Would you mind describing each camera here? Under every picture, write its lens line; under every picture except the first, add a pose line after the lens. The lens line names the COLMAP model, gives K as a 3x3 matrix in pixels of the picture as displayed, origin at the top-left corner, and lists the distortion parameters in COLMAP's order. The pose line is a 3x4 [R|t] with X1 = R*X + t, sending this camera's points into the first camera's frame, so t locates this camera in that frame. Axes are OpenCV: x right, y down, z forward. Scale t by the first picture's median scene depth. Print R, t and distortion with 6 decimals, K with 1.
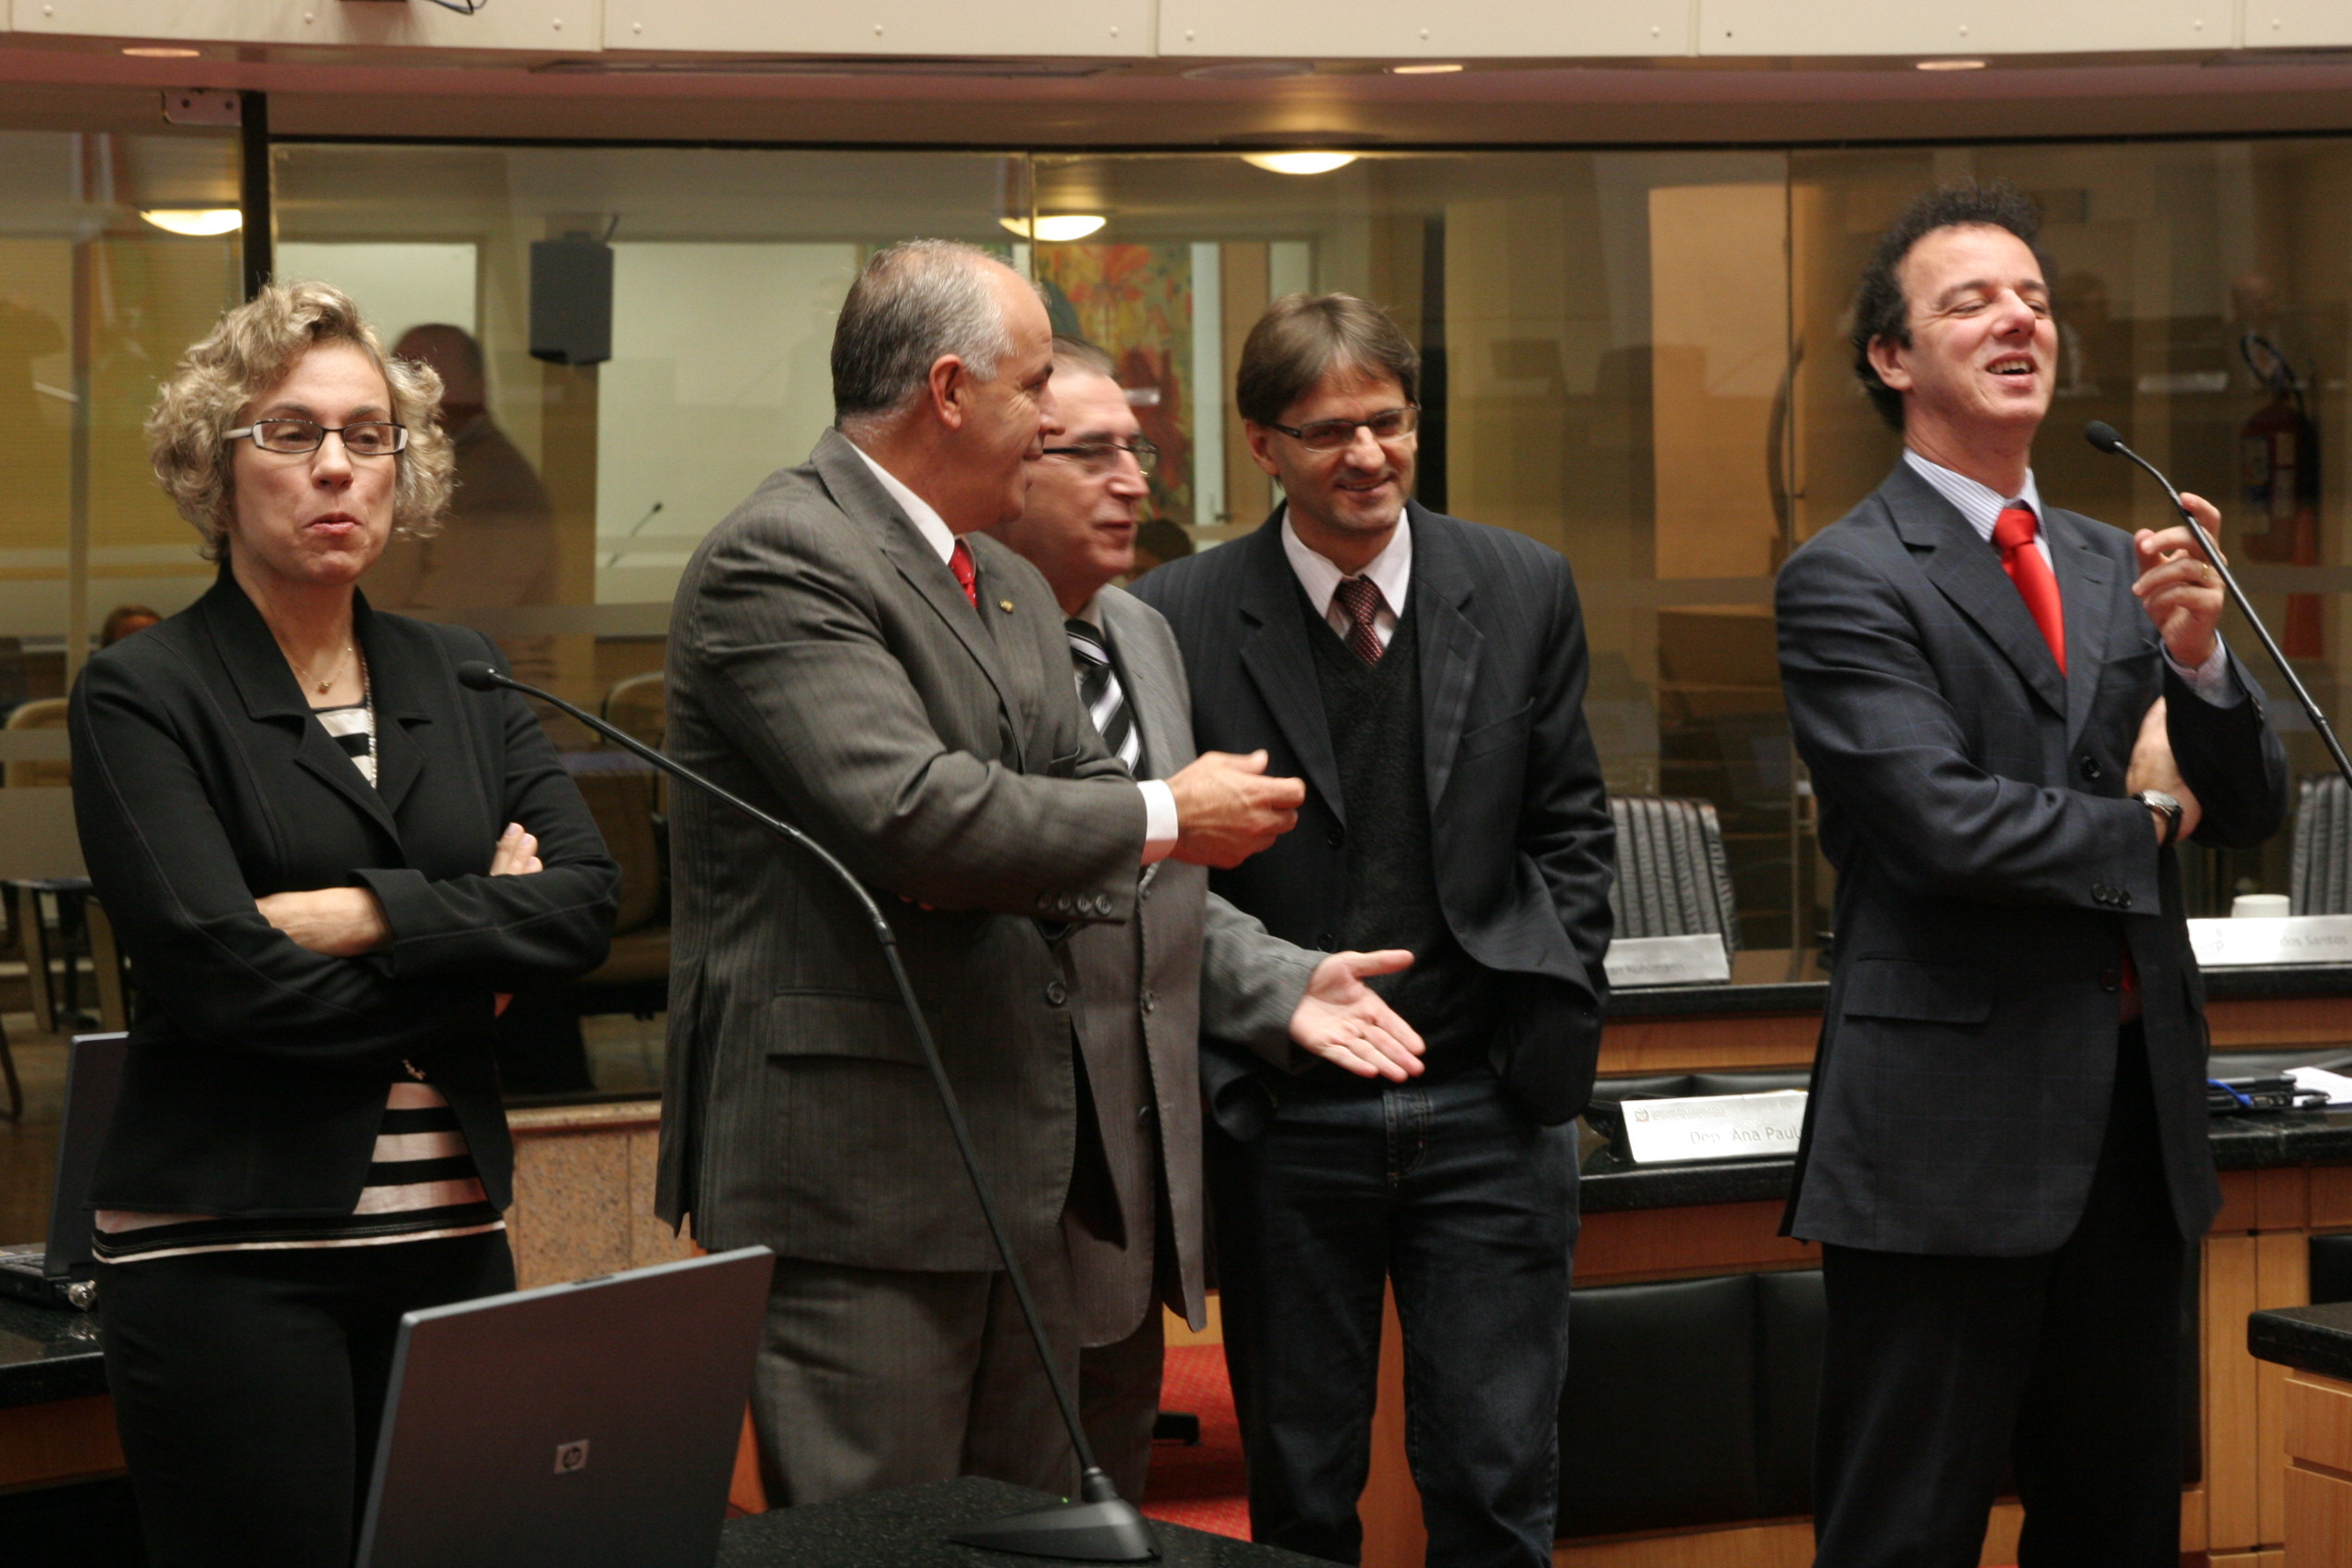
lens RADIAL K [[5917.0, 0, 1176.0], [0, 5917.0, 784.0], [0, 0, 1]] dist [0.249942, 0.164017]
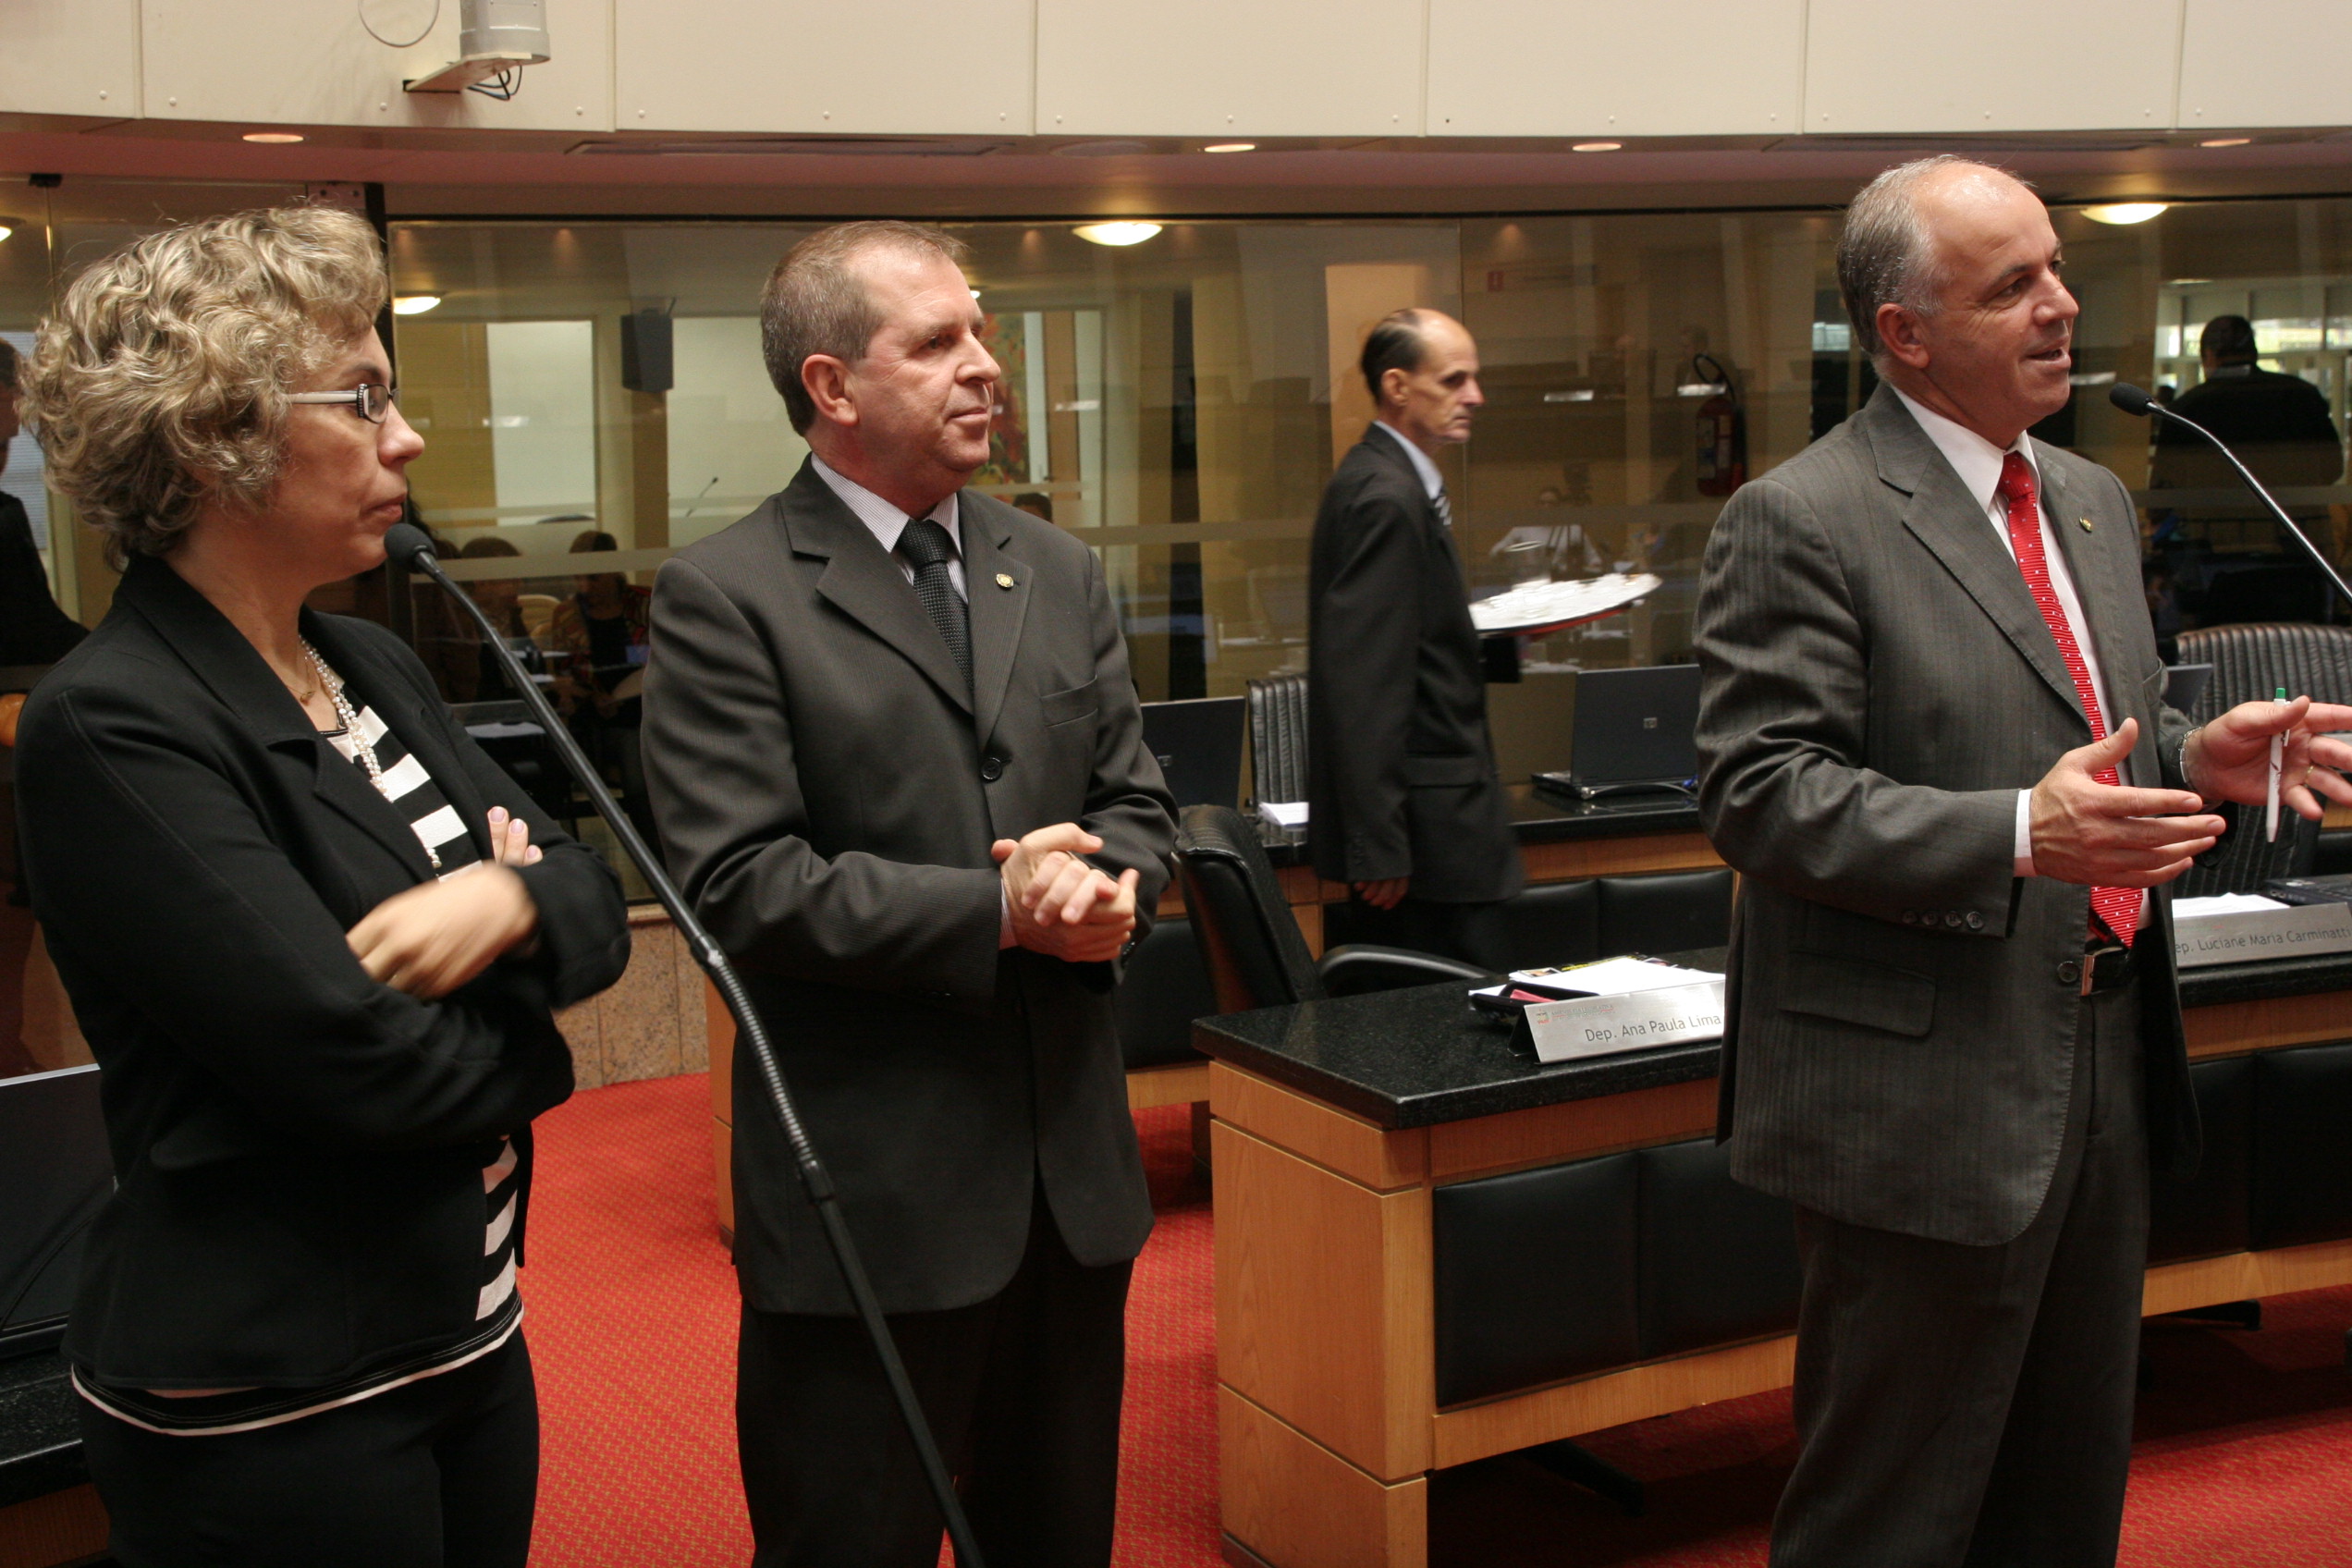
lens RADIAL K [[2639.6, 0, 1176.0], [0, 2639.6, 784.0], [0, 0, 1]] dist [-0.077144, 0.037583]
pose [[0.997251, -0.026767, 0.069089, -0.015372], [0.021848, 0.997237, 0.071004, -0.016481], [-0.070799, -0.069299, 0.995080, 0.371121]]
